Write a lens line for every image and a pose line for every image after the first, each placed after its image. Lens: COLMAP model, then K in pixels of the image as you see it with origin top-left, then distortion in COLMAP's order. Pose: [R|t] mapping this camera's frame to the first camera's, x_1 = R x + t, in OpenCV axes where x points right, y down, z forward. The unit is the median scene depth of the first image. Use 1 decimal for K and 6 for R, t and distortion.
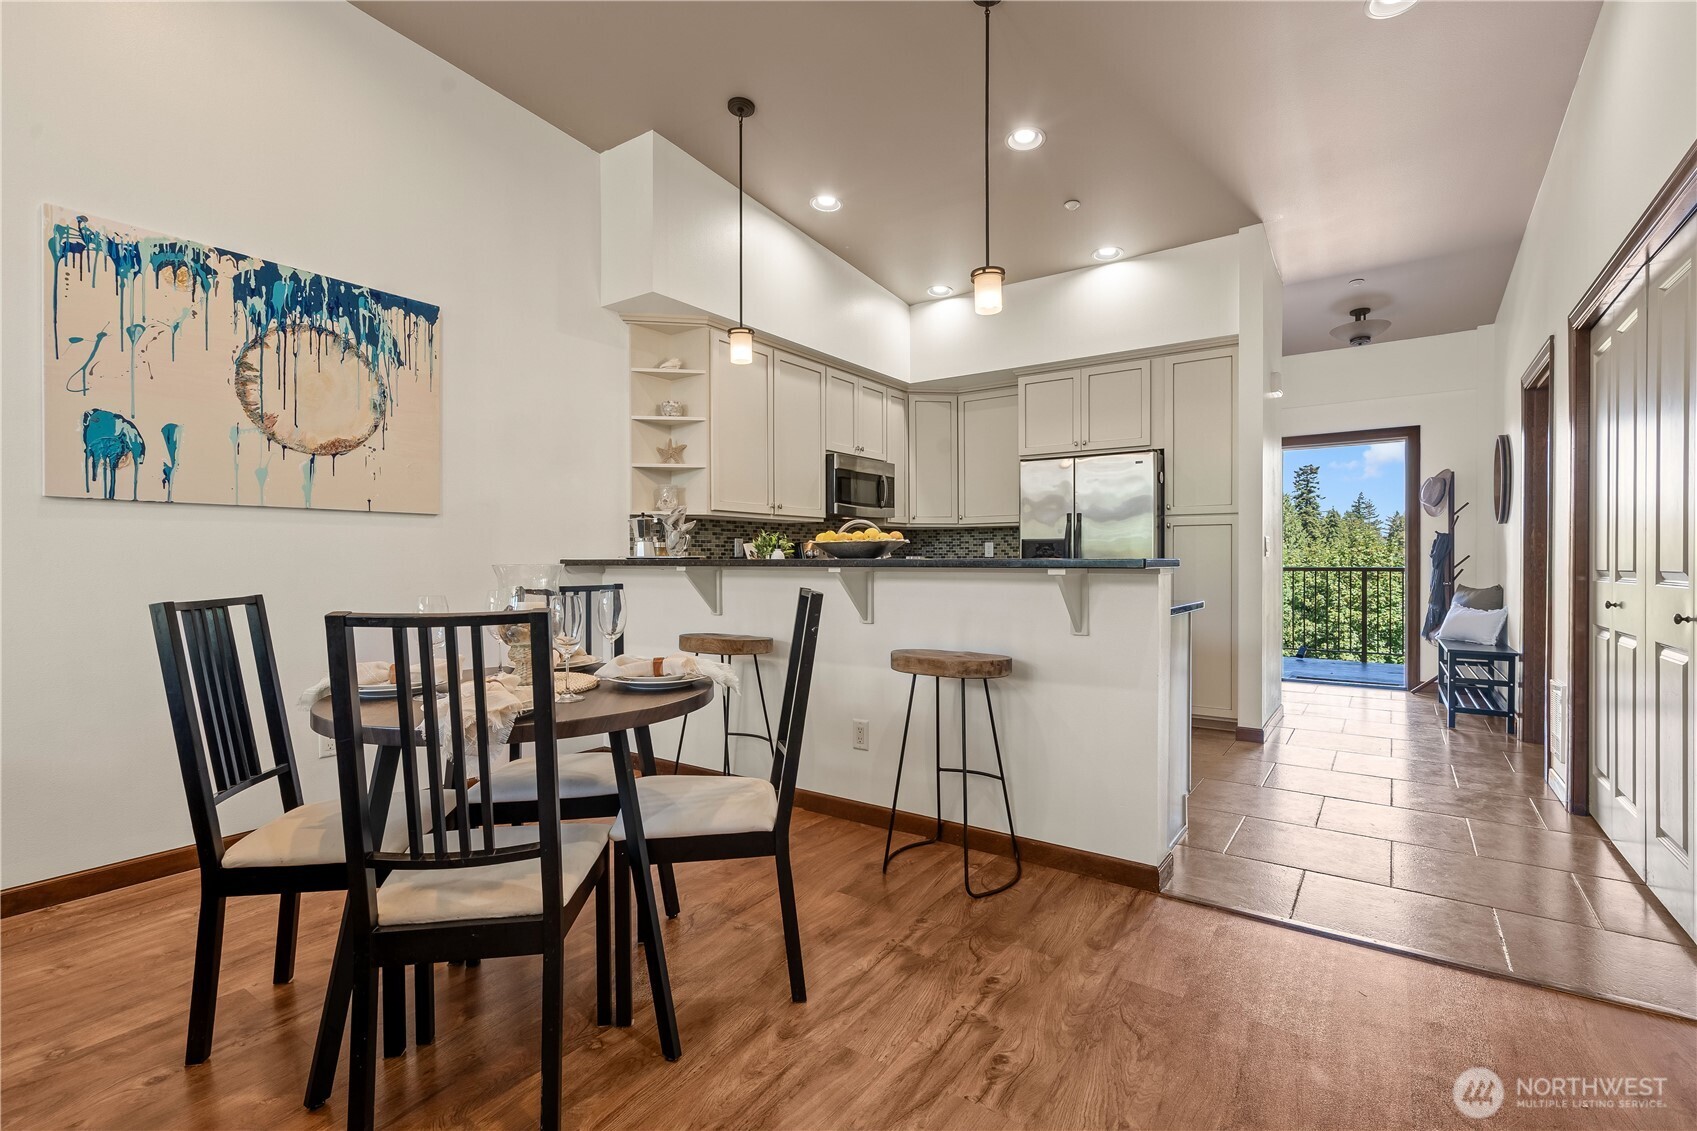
lens RADIAL K [[768.9, 0, 846.7], [0, 768.9, 561.7], [0, 0, 1]] dist [-0.000786, 0.000670]
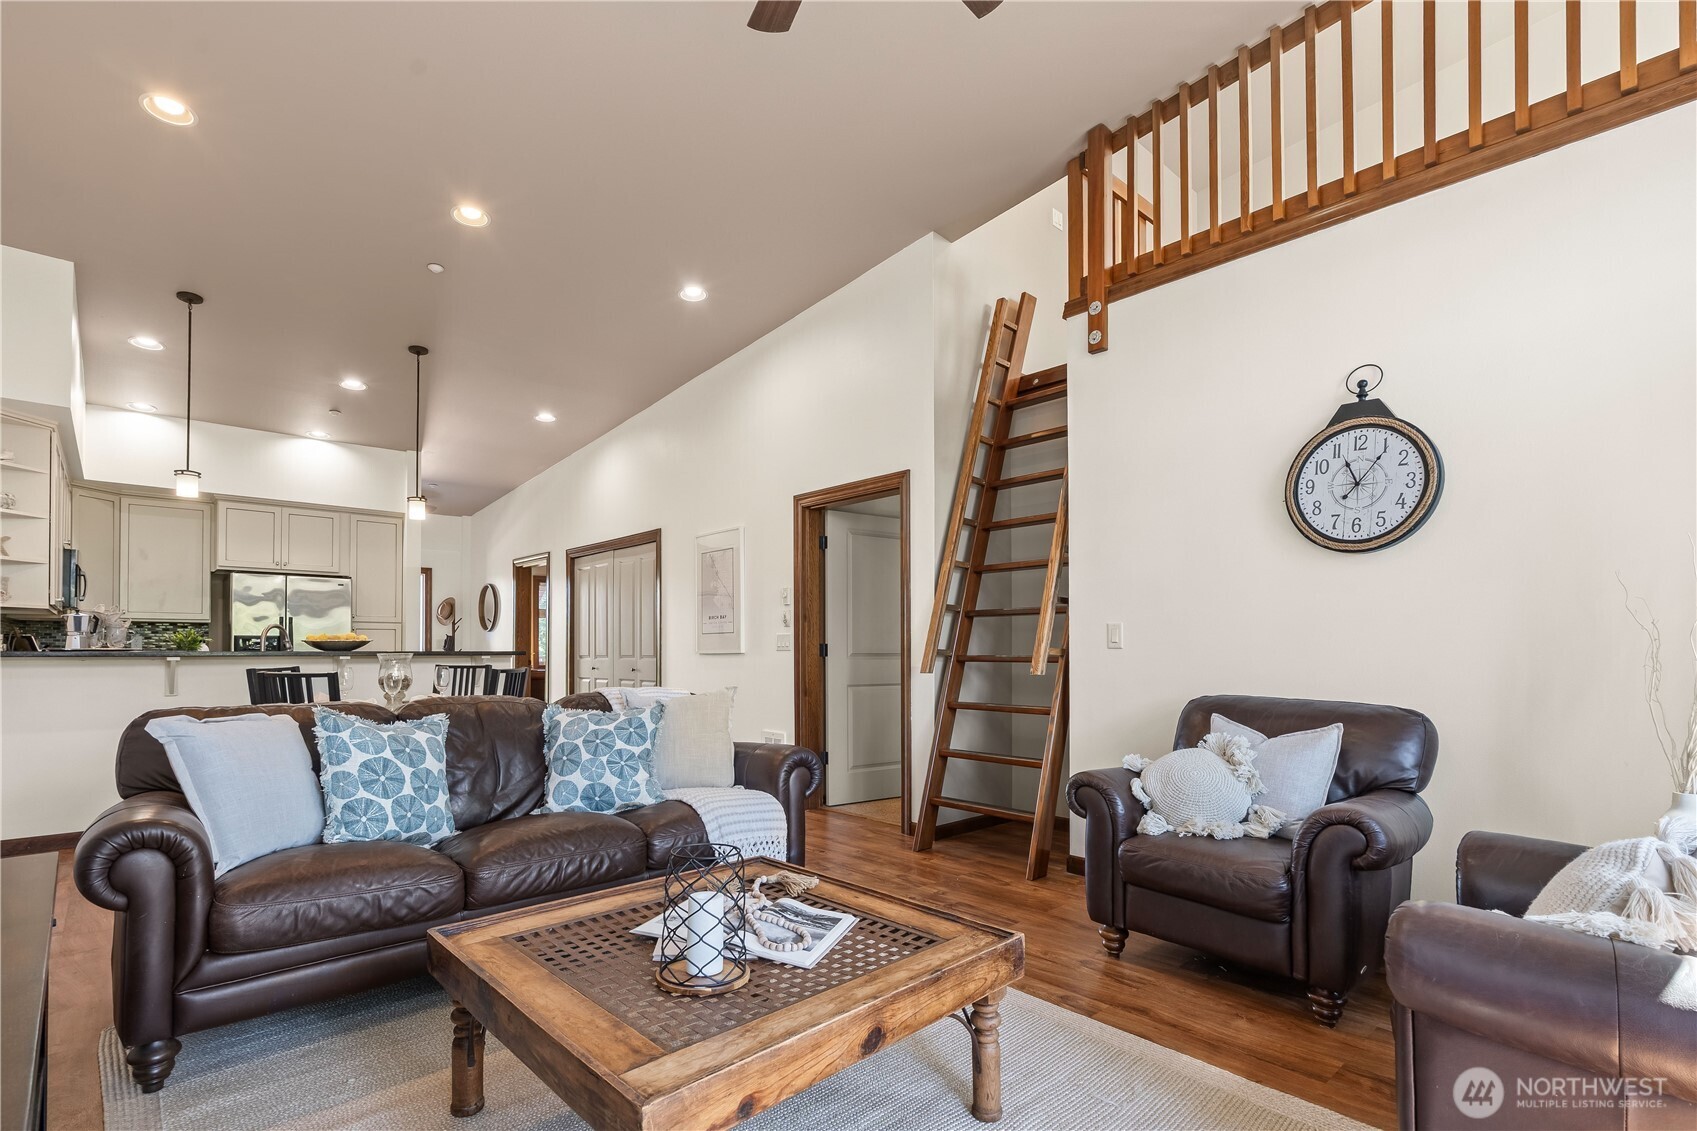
lens RADIAL K [[811.2, 0, 865.0], [0, 811.2, 623.3], [0, 0, 1]] dist [0.000269, 0.000693]
pose [[0.187612, 0.033446, 0.981674, -1.463337], [0.004290, 0.999383, -0.034869, 0.002494], [-0.982234, 0.010753, 0.187352, -0.412107]]
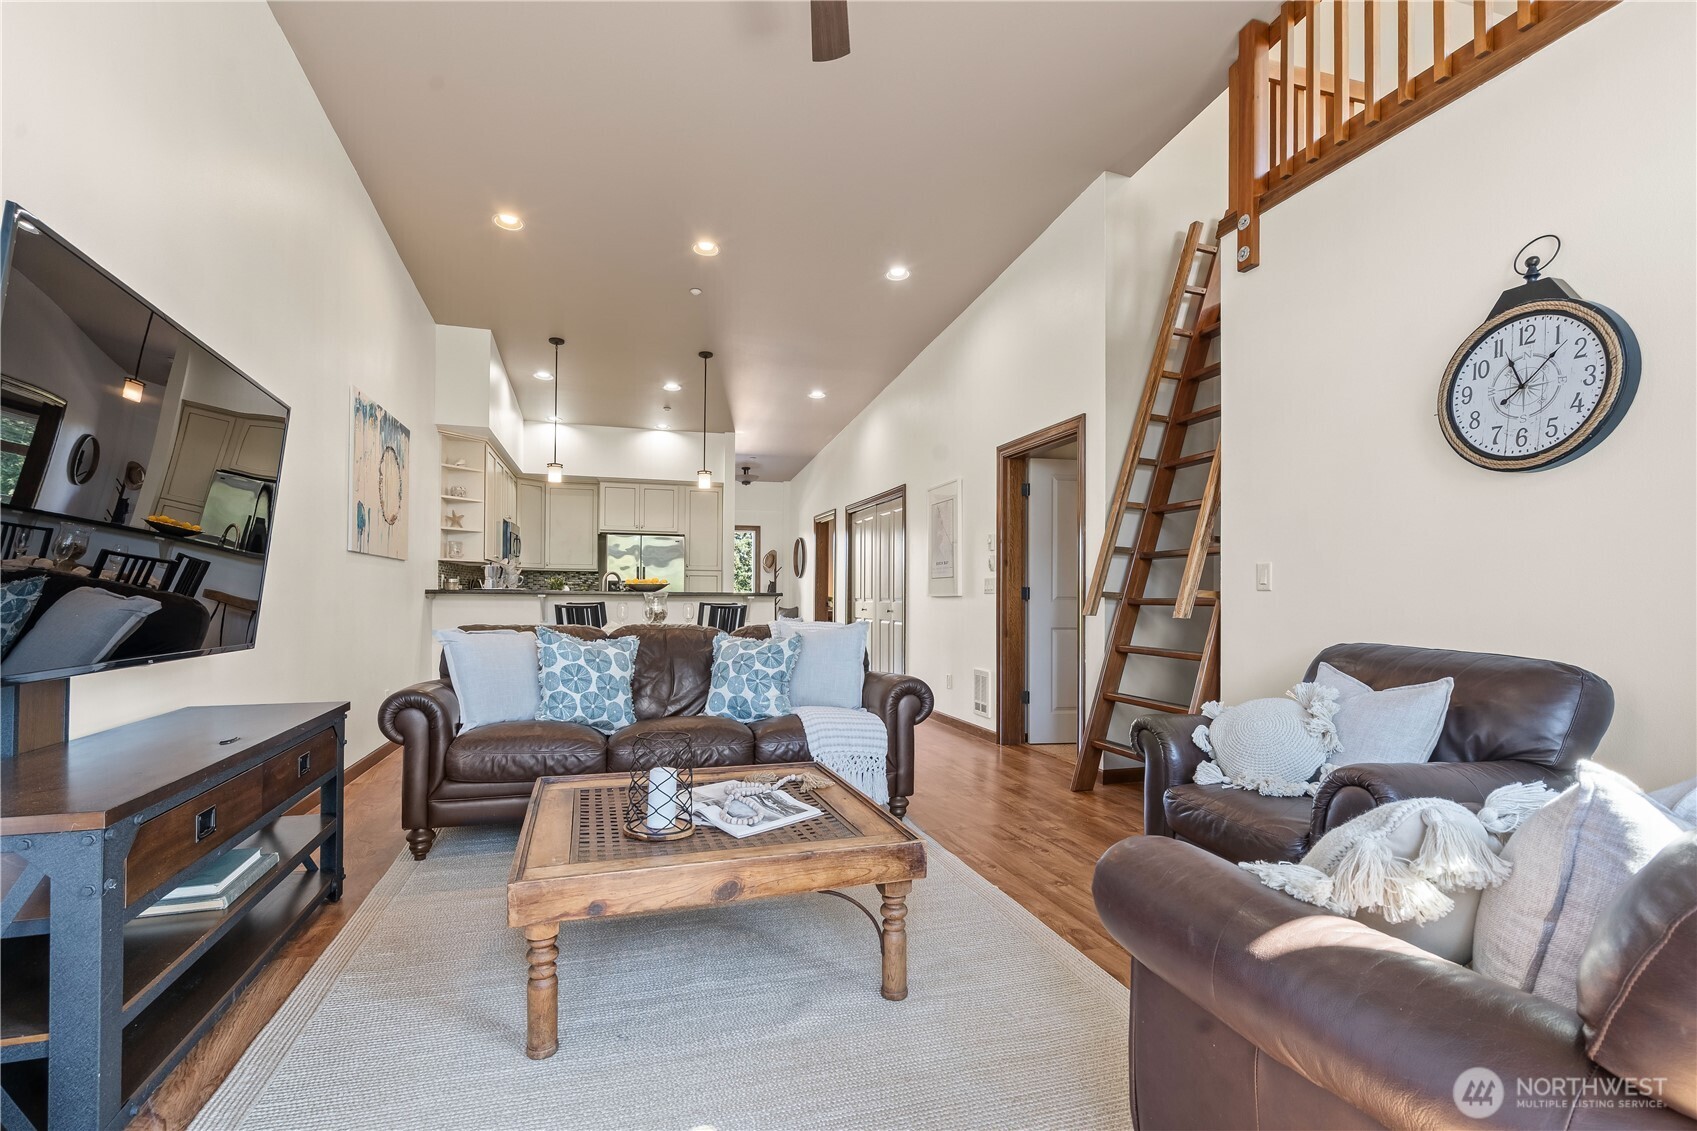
lens RADIAL K [[789.0, 0, 844.3], [0, 789.0, 571.3], [0, 0, 1]] dist [0.001295, 0.000391]
pose [[0.607478, 0.030728, 0.793742, -1.404340], [-0.004666, 0.999372, -0.035117, 0.014119], [-0.794323, 0.017629, 0.607240, -0.769159]]
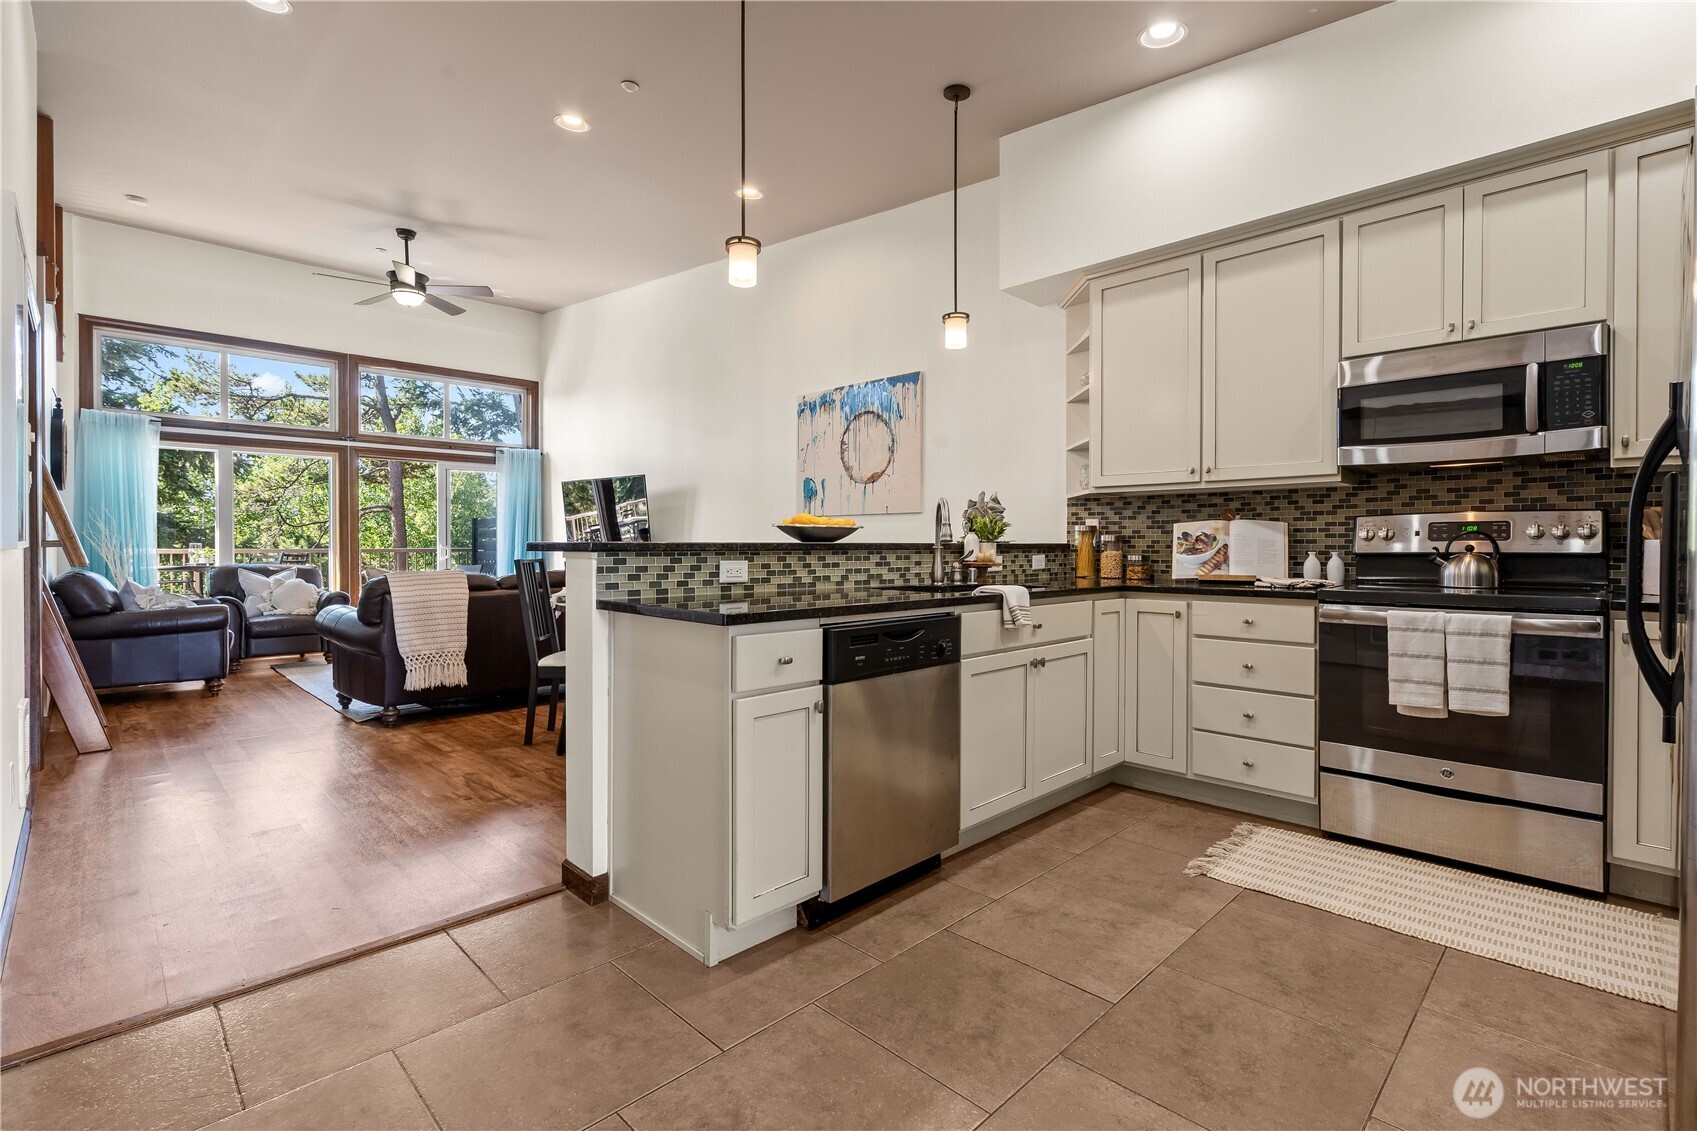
lens RADIAL K [[776.4, 0, 838.2], [0, 776.4, 548.0], [0, 0, 1]] dist [-0.000969, -0.000168]
pose [[-0.179773, 0.006908, -0.983684, 1.069724], [-0.005655, 0.999952, 0.008056, -0.004643], [0.983692, 0.007011, -0.179725, 1.240328]]
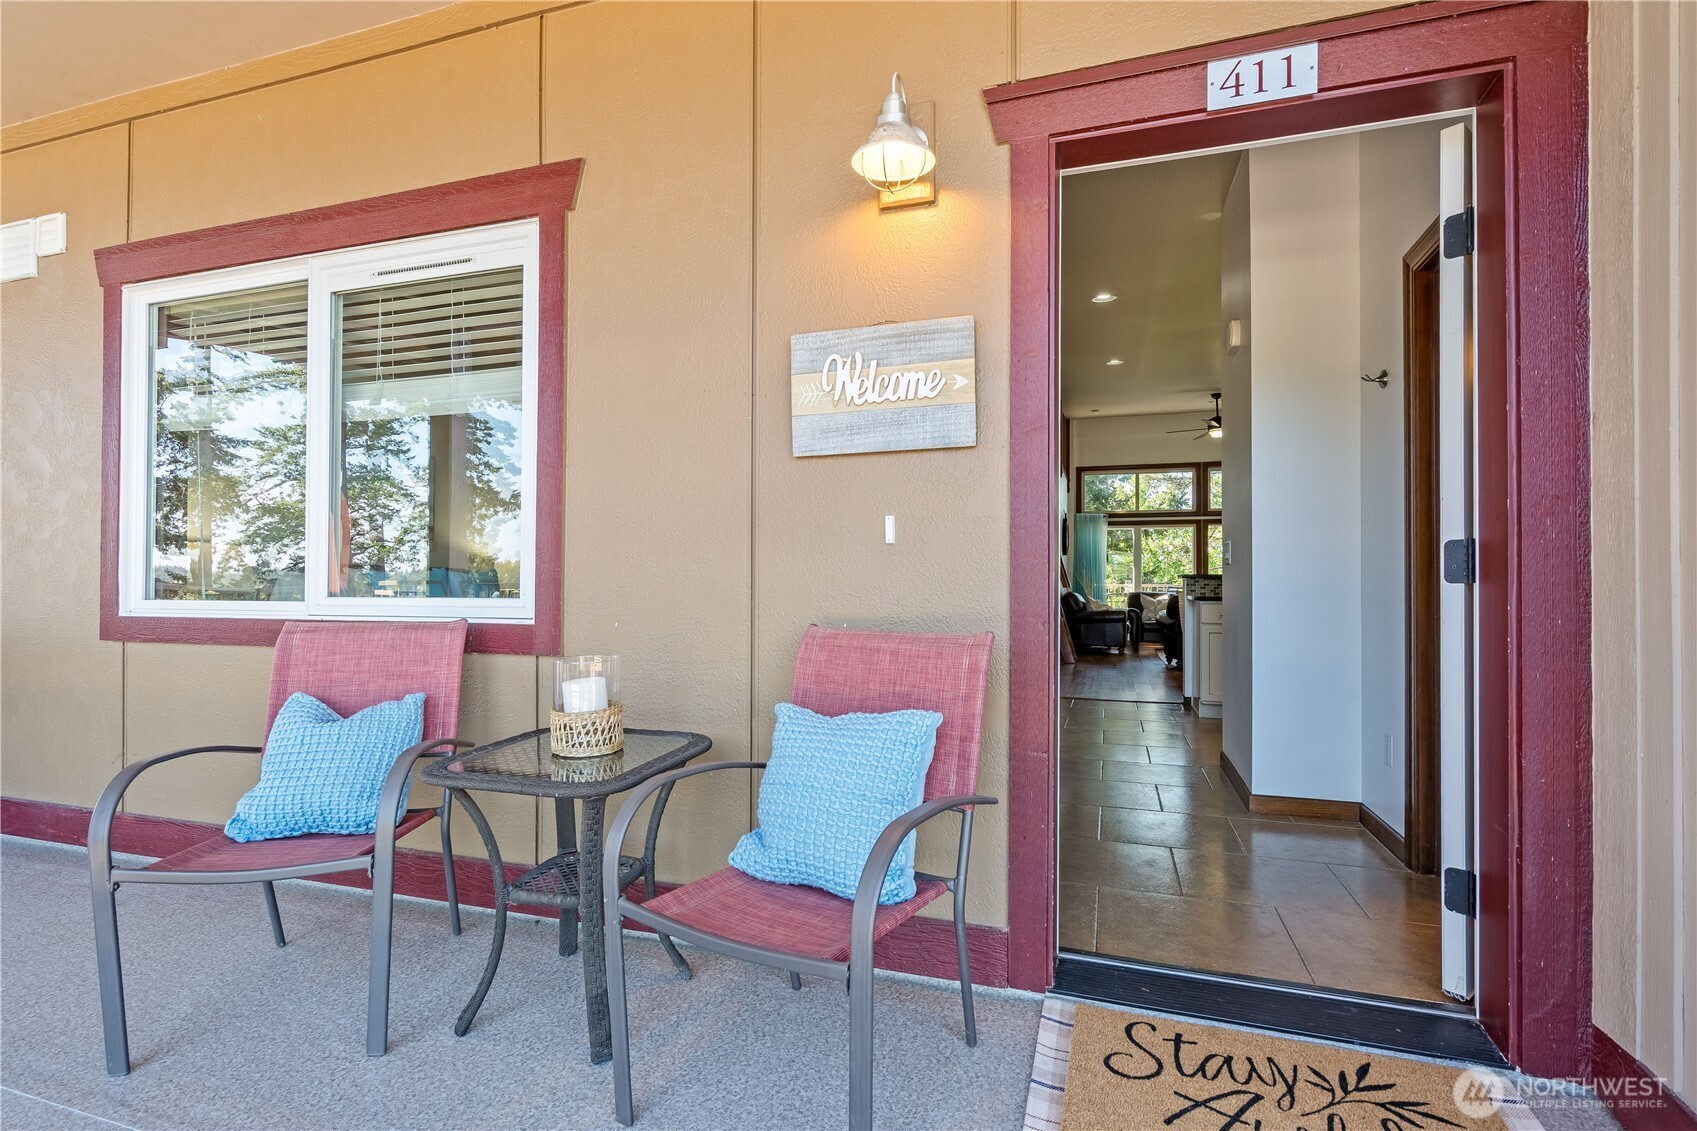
lens RADIAL K [[799.1, 0, 848.5], [0, 799.1, 565.5], [0, 0, 1]] dist [0.002453, 0.000313]
pose [[-0.955691, -0.004385, -0.294341, 1.879737], [-0.001595, 0.999952, -0.009716, -0.021654], [0.294369, -0.008816, -0.955651, 2.697392]]
